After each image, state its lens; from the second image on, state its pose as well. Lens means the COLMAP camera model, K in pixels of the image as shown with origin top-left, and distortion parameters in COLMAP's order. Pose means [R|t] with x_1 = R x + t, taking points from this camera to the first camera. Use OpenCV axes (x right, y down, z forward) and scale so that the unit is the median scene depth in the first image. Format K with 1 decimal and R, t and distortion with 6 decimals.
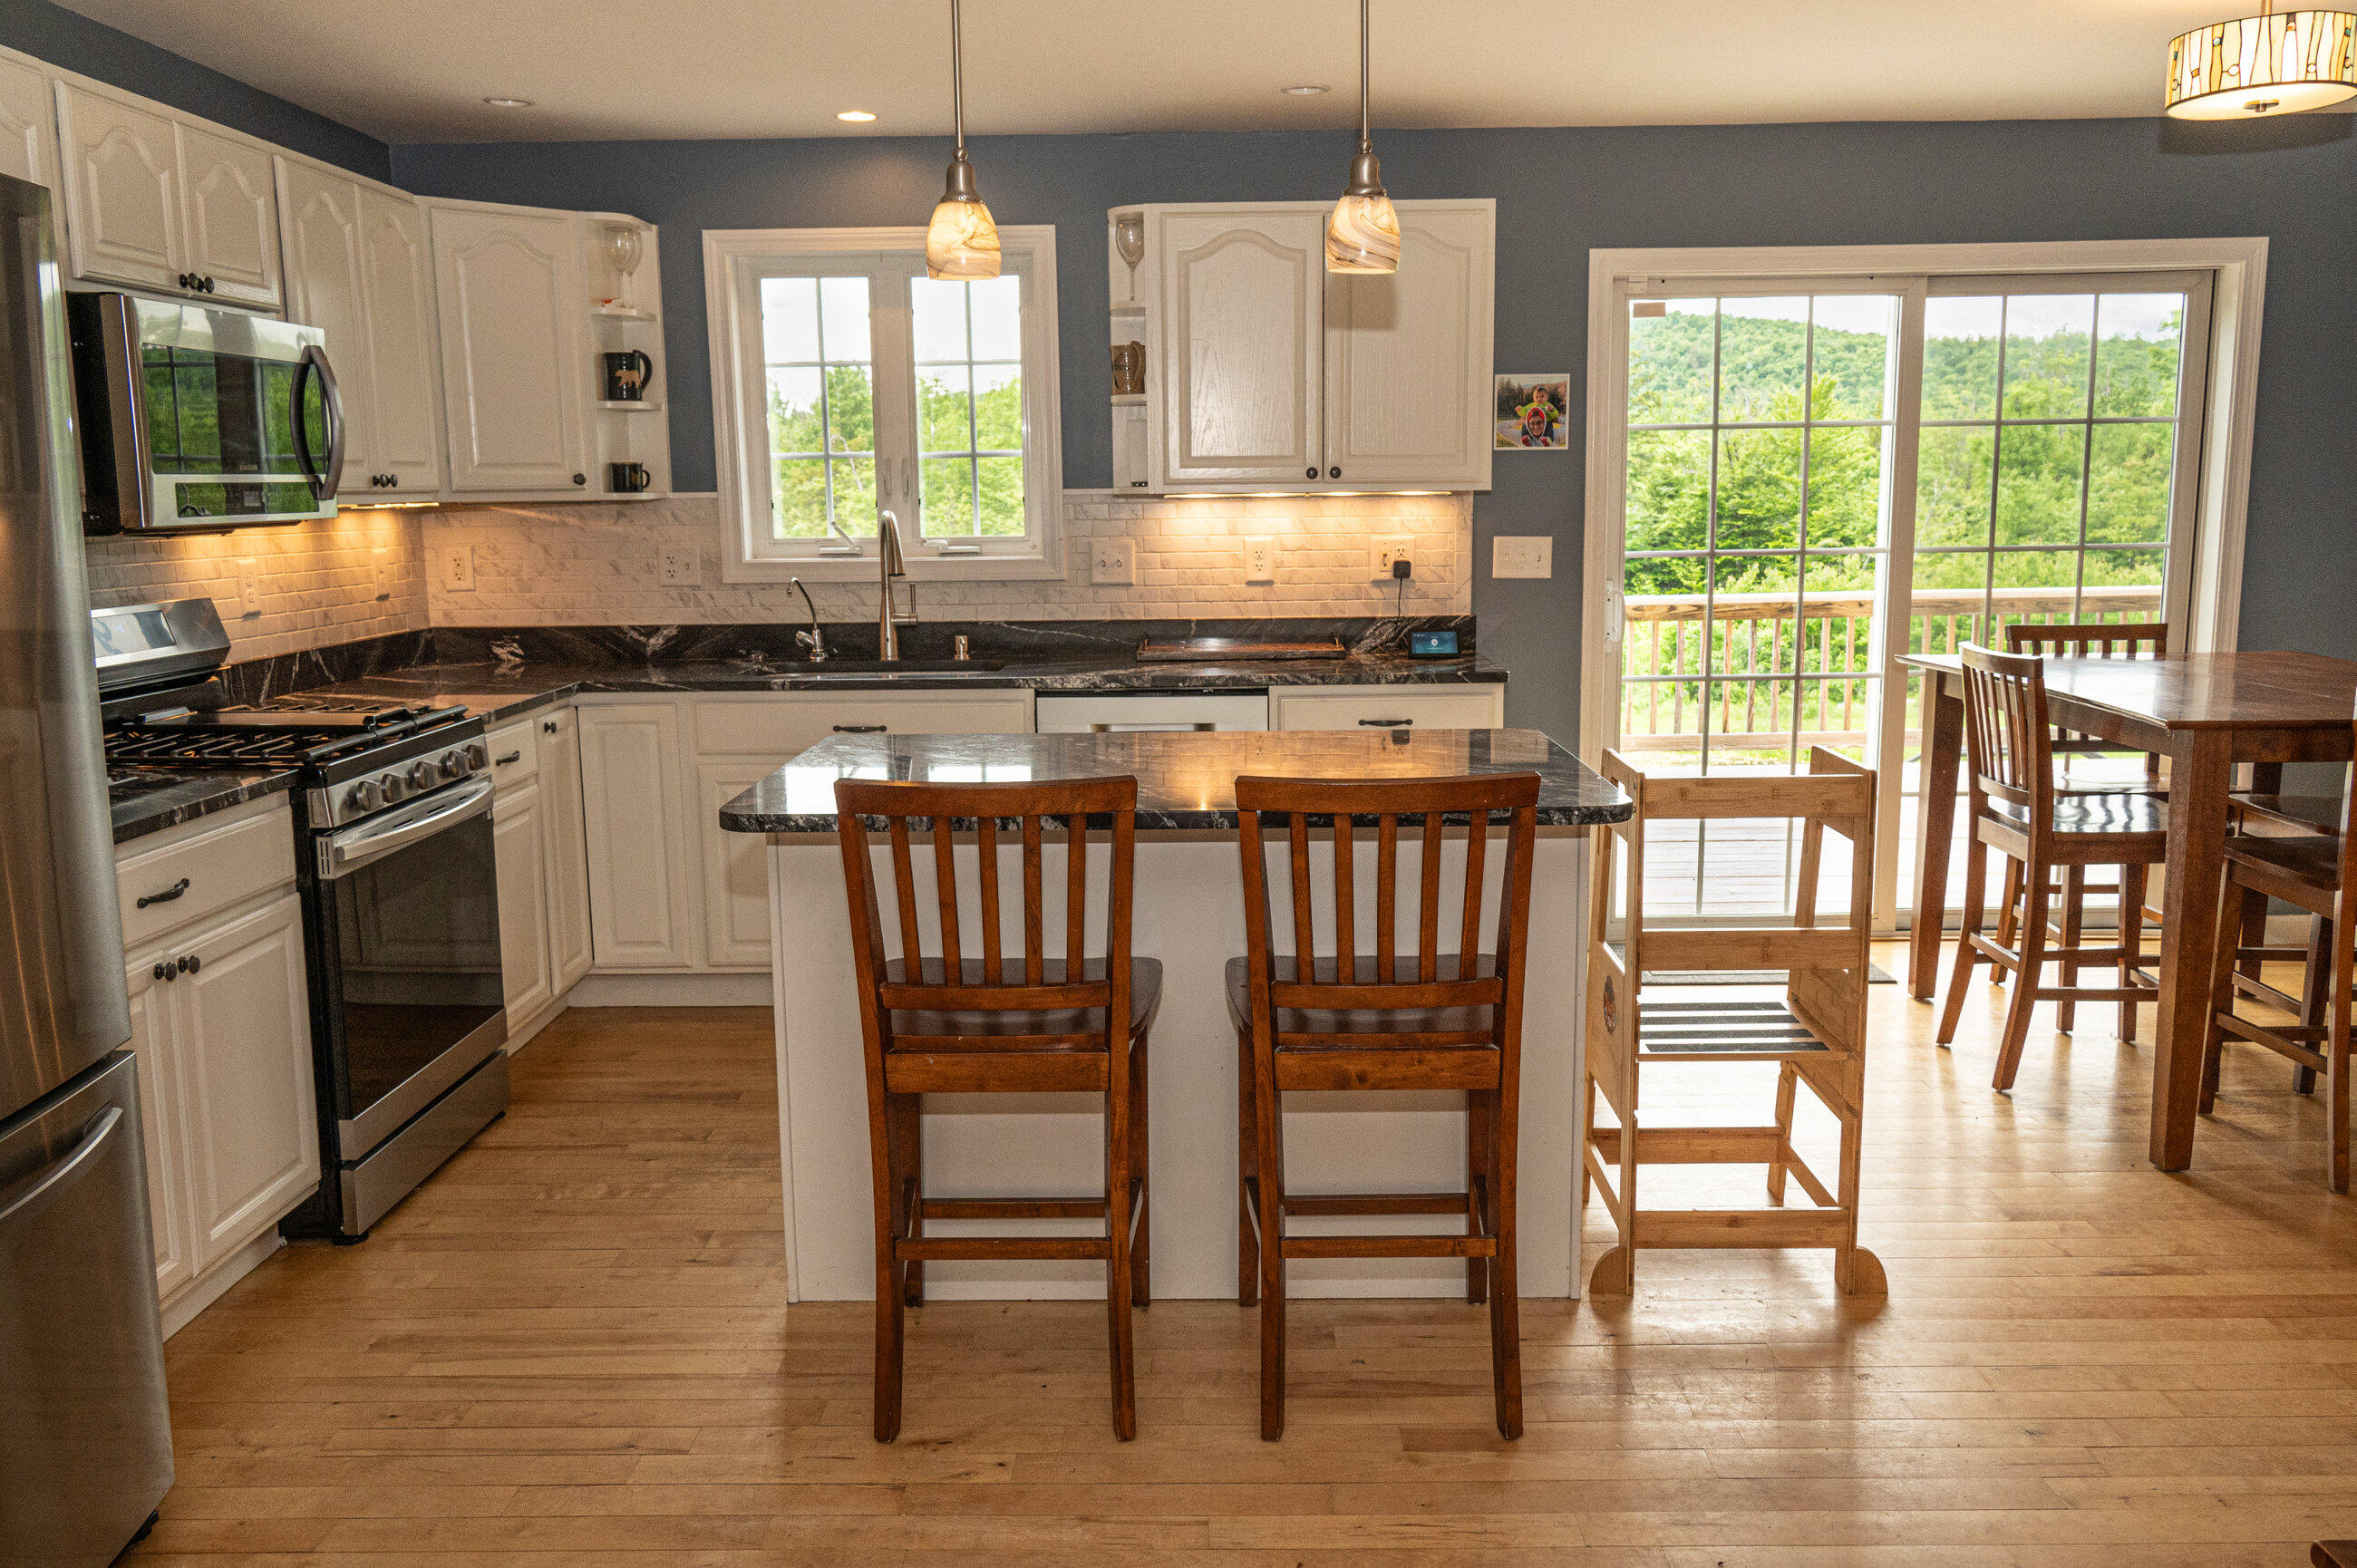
lens RADIAL K [[1869.7, 0, 1178.5], [0, 1869.7, 784.0], [0, 0, 1]] dist [0.009082, -0.002641]
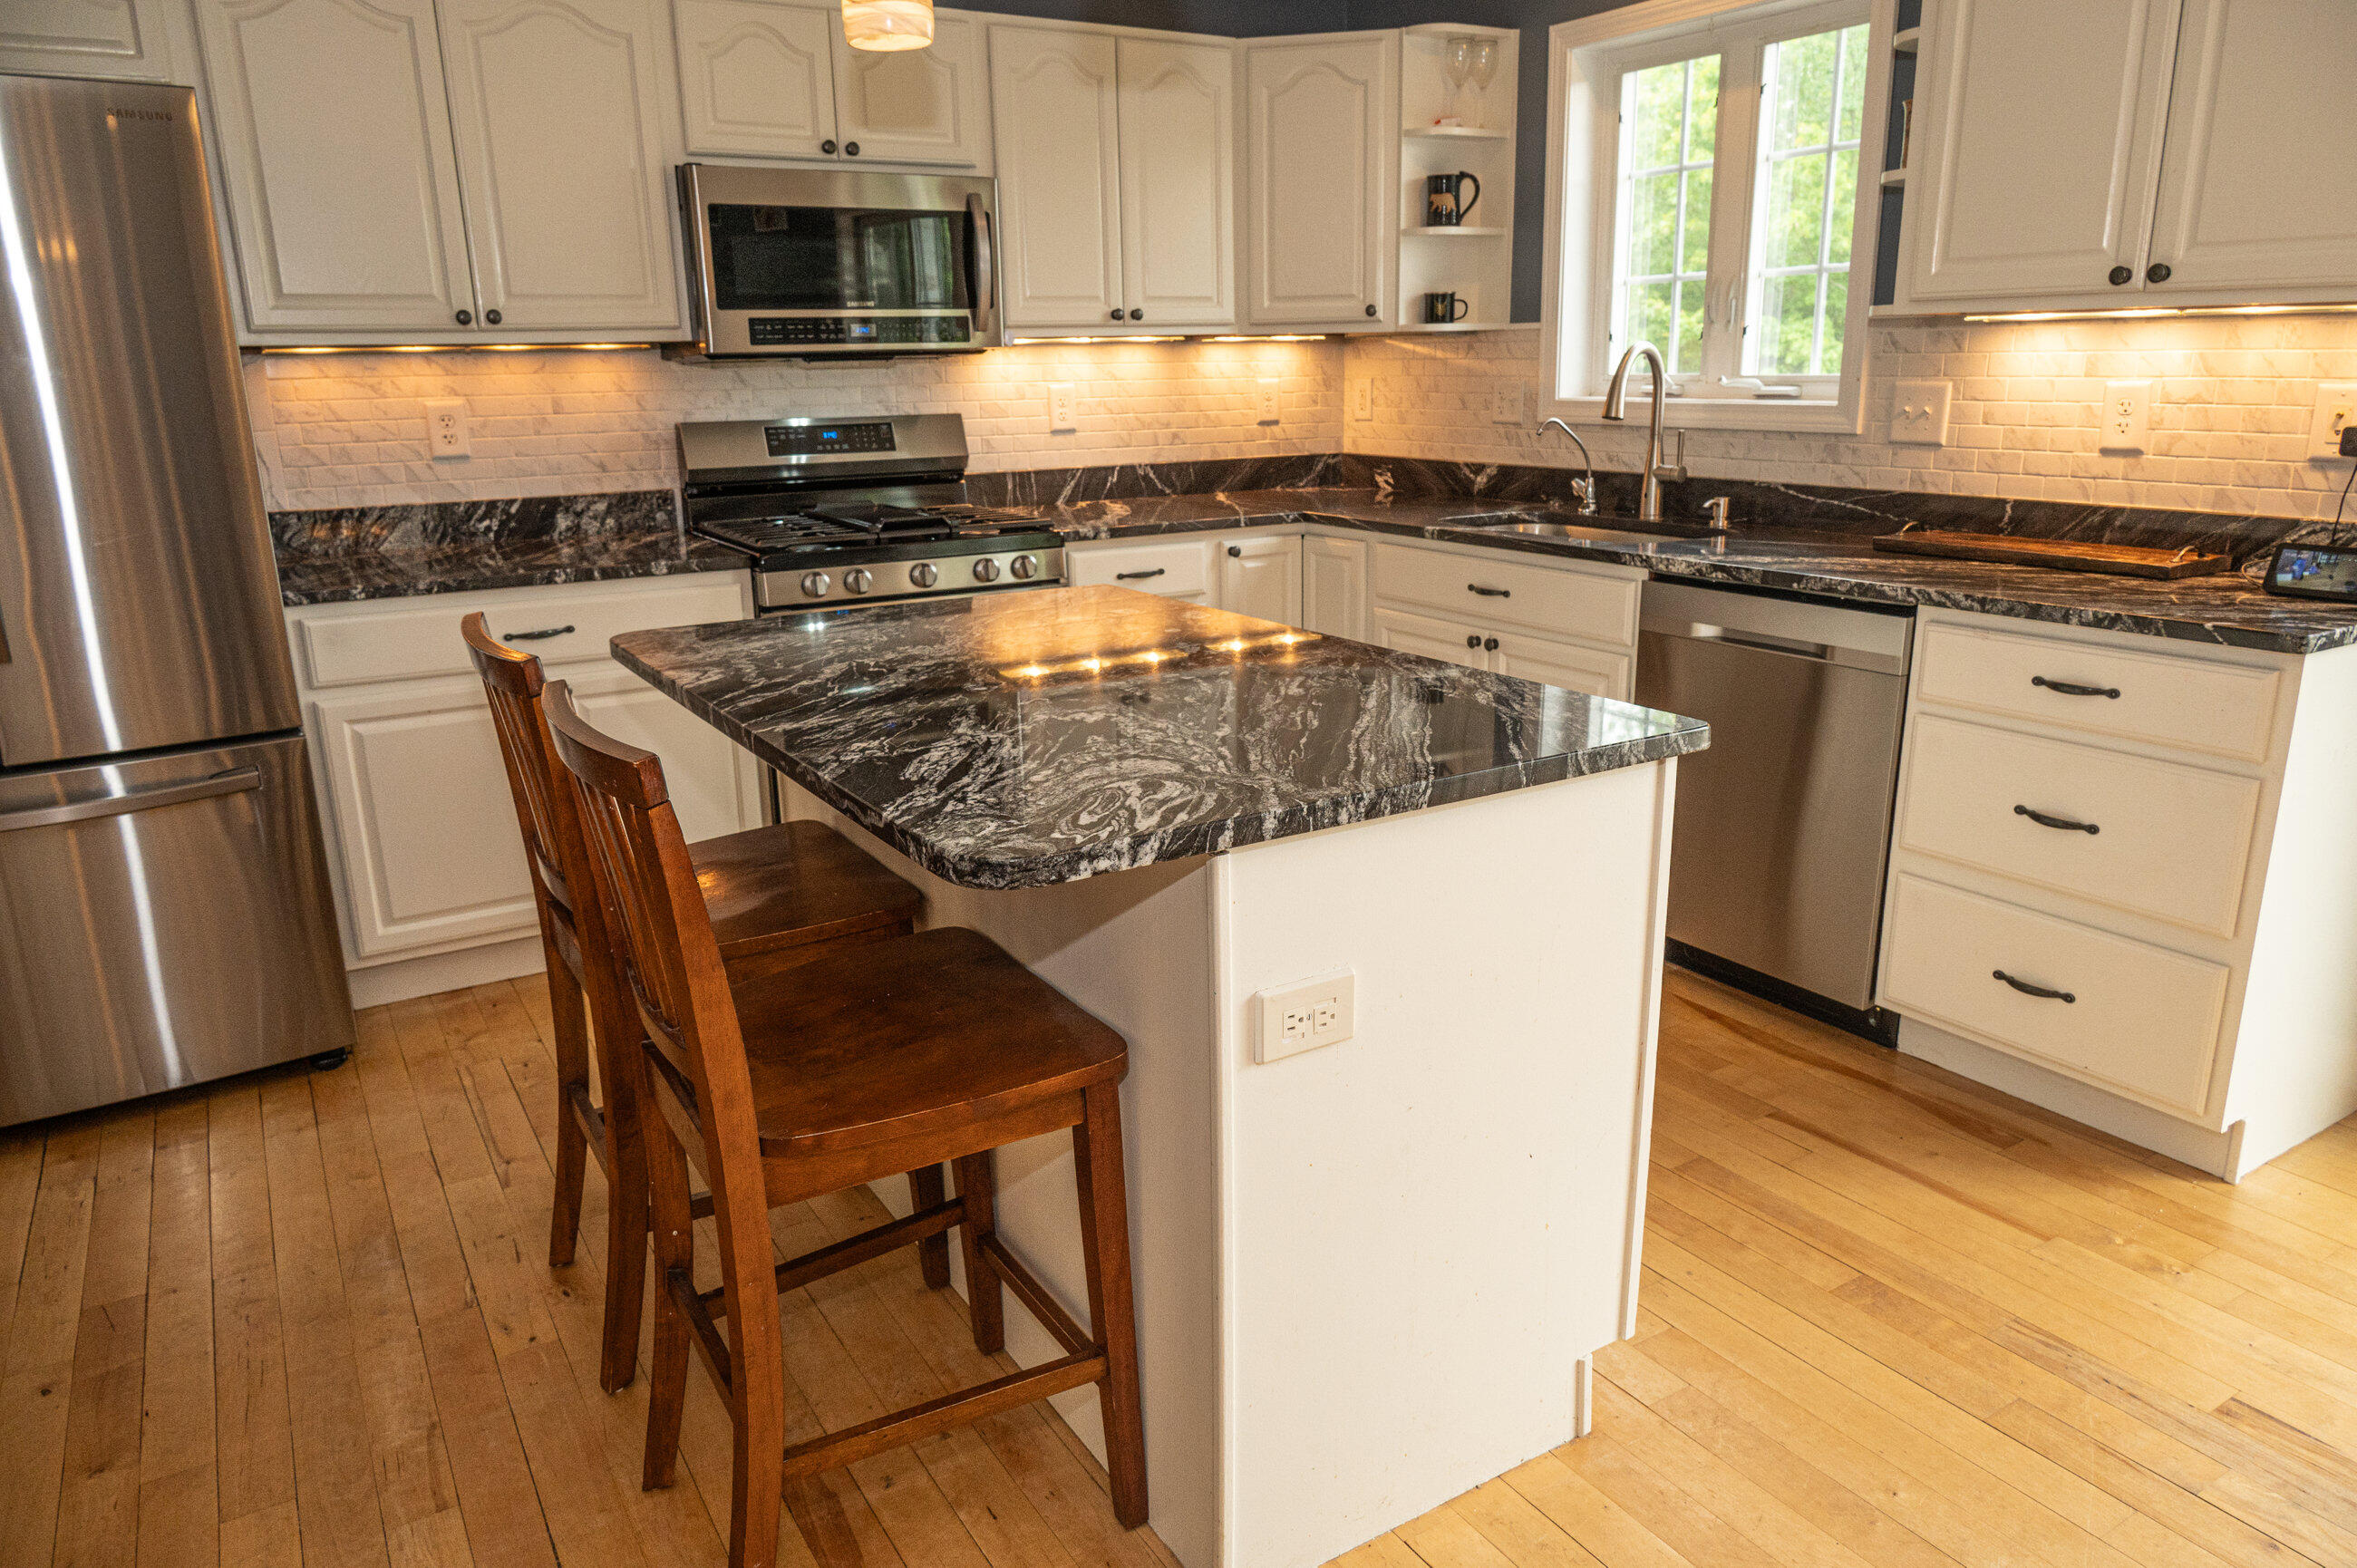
lens RADIAL K [[1561.0, 0, 1178.5], [0, 1561.0, 784.0], [0, 0, 1]] dist [-0.002601, 0.002200]
pose [[0.536981, 0.226107, -0.812728, 0.352361], [-0.123946, 0.974102, 0.189110, -0.058172], [0.834439, -0.000814, 0.551099, 0.432158]]
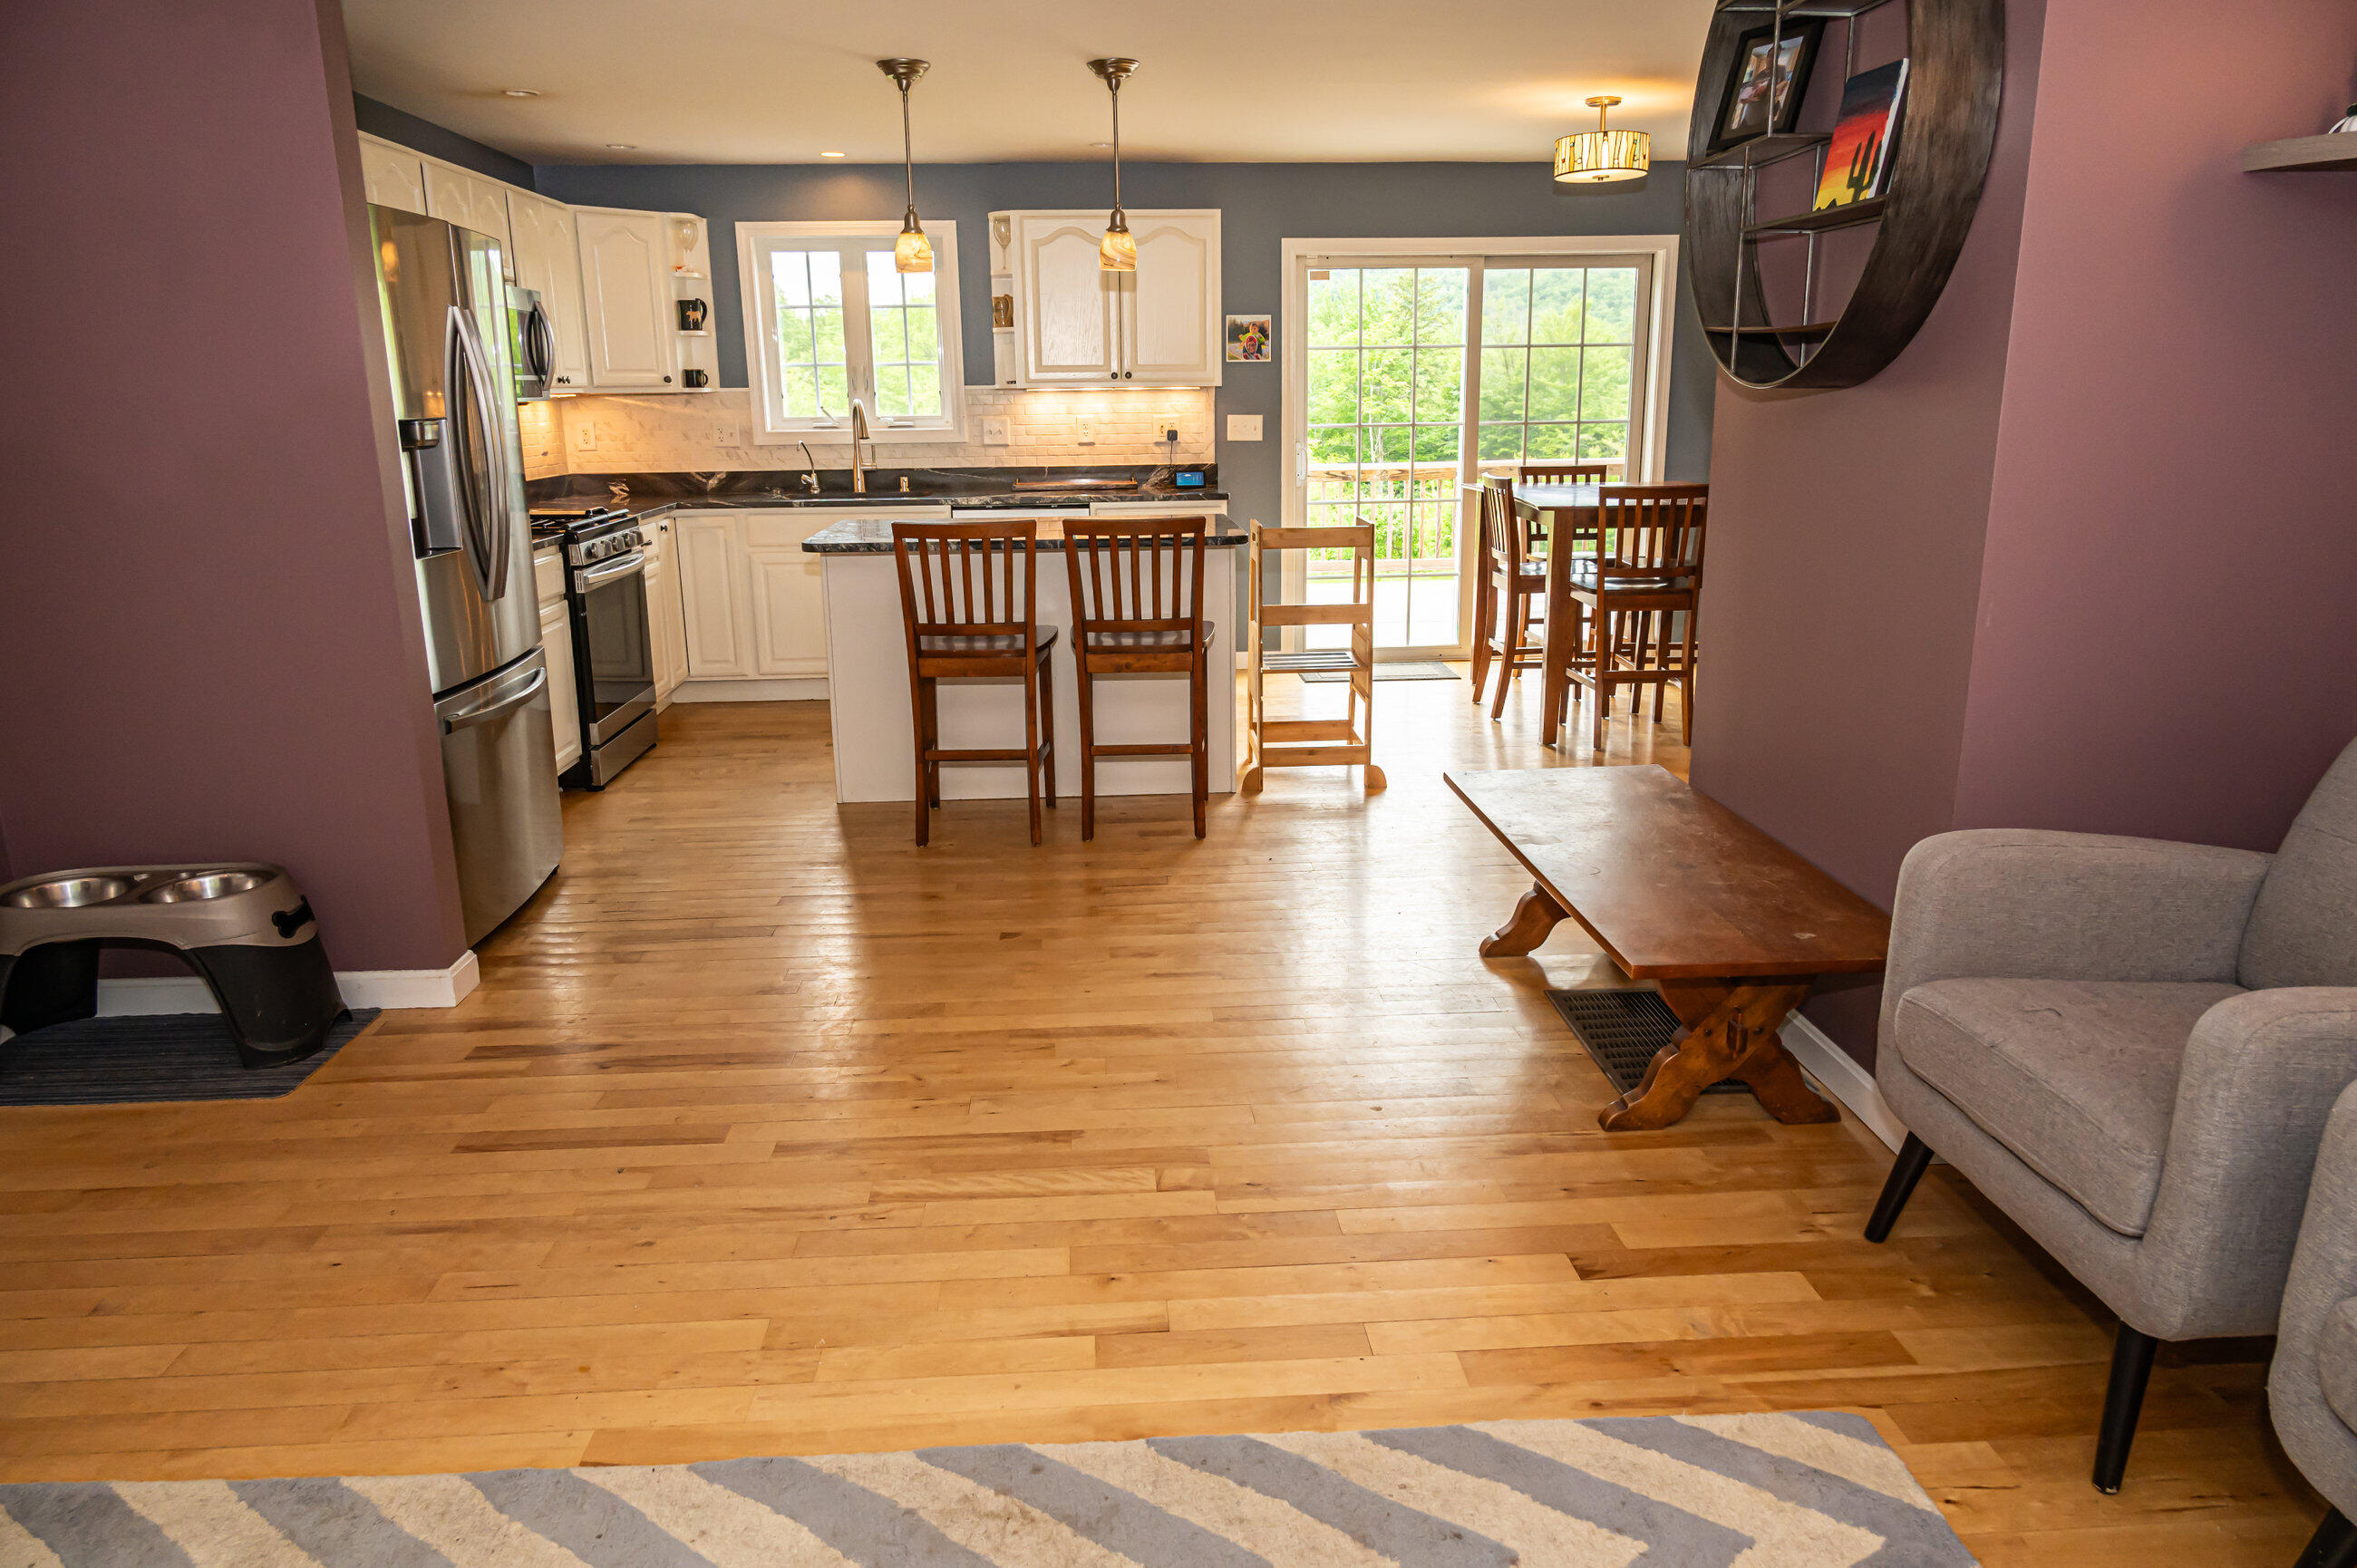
lens RADIAL K [[1561.0, 0, 1178.5], [0, 1561.0, 784.0], [0, 0, 1]] dist [-0.002601, 0.002200]
pose [[0.997143, -0.018255, 0.073298, 0.018699], [0.011682, 0.995952, 0.089122, 0.070835], [-0.074628, -0.088011, 0.993320, -0.406398]]
